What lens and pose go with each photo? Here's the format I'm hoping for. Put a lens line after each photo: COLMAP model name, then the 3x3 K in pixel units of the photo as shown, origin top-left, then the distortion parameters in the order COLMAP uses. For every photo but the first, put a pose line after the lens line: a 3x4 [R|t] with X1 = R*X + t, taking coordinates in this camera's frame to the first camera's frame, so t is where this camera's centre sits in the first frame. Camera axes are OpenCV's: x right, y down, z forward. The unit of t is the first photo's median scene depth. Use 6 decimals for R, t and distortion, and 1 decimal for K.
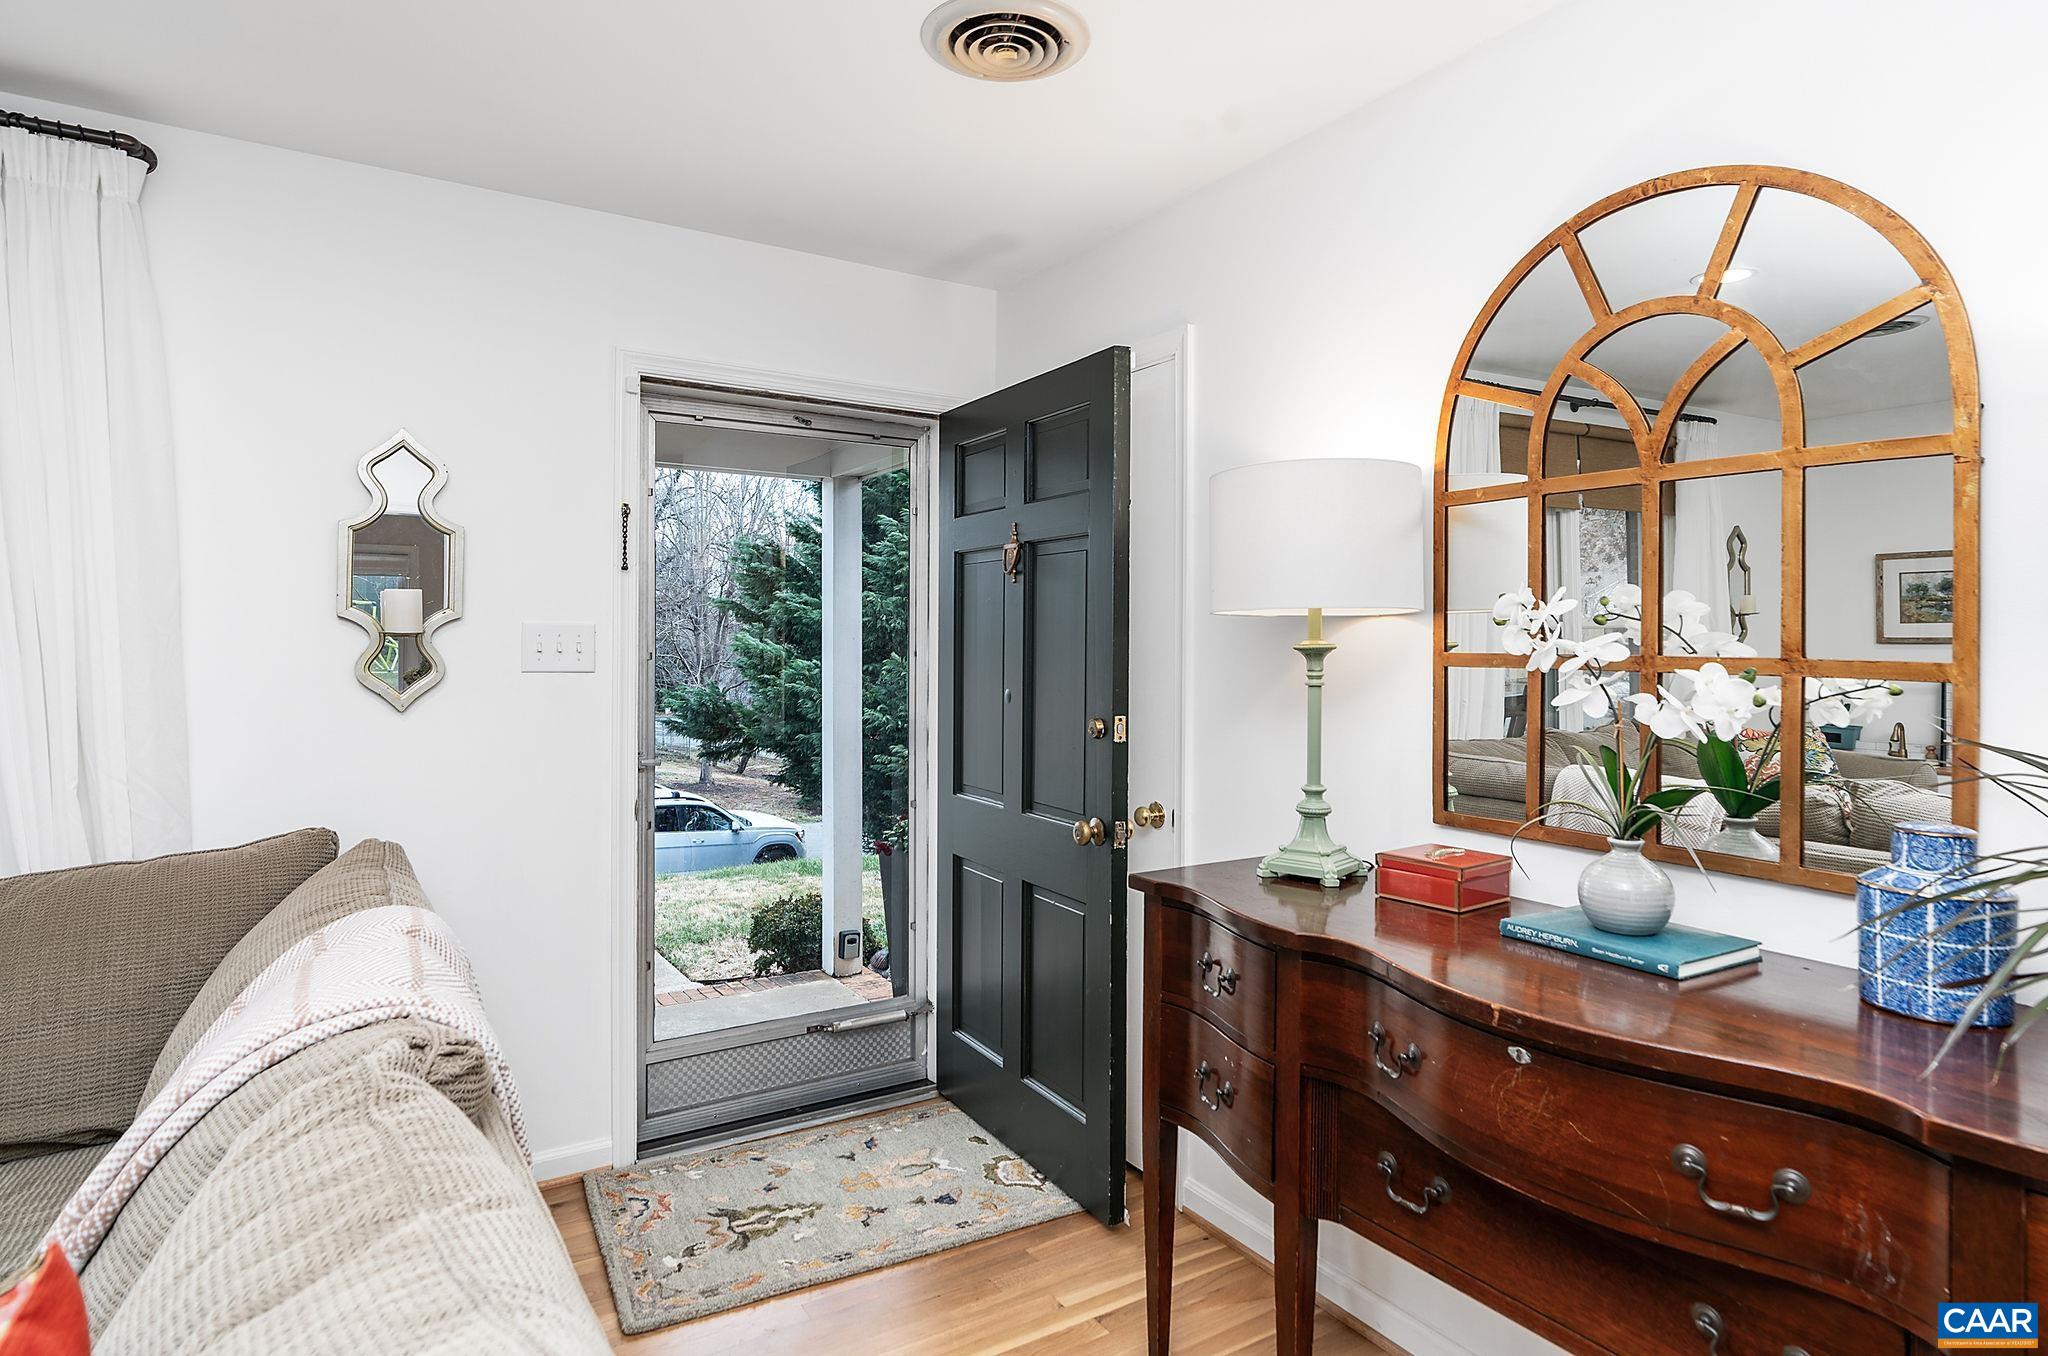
lens RADIAL K [[1124.2, 0, 1024.0], [0, 1124.2, 678.0], [0, 0, 1]] dist [0.001651, 0.000601]
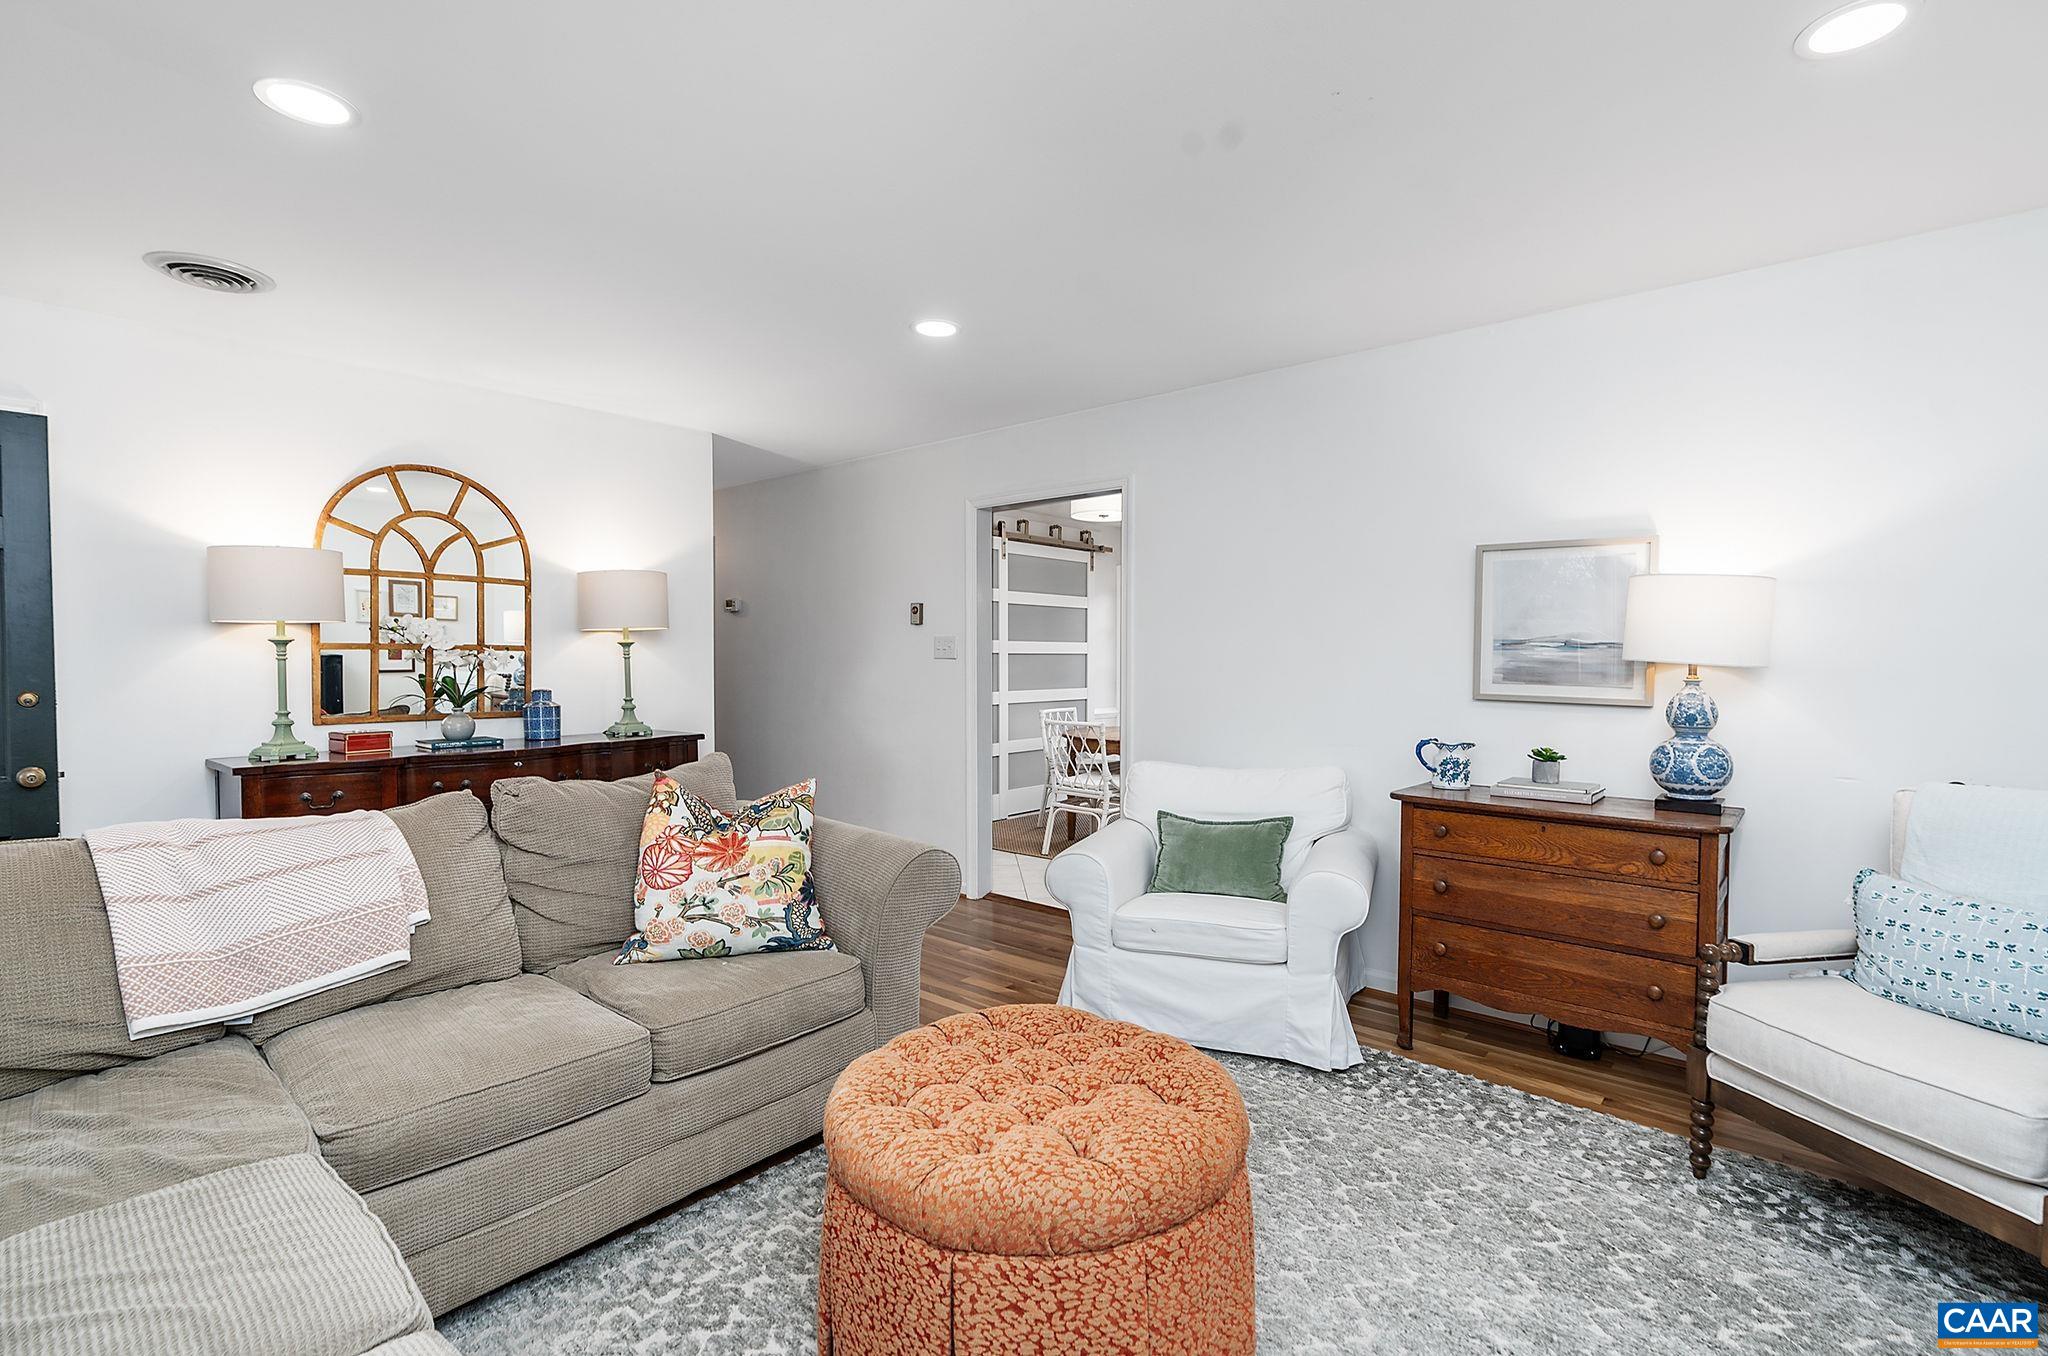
lens RADIAL K [[950.8, 0, 1024.3], [0, 950.8, 651.9], [0, 0, 1]] dist [-0.003072, 0.000091]
pose [[-0.161296, 0.014158, 0.986805, -1.192160], [0.013311, 0.999837, -0.012169, 0.023356], [-0.986816, 0.011172, -0.161458, -0.004548]]
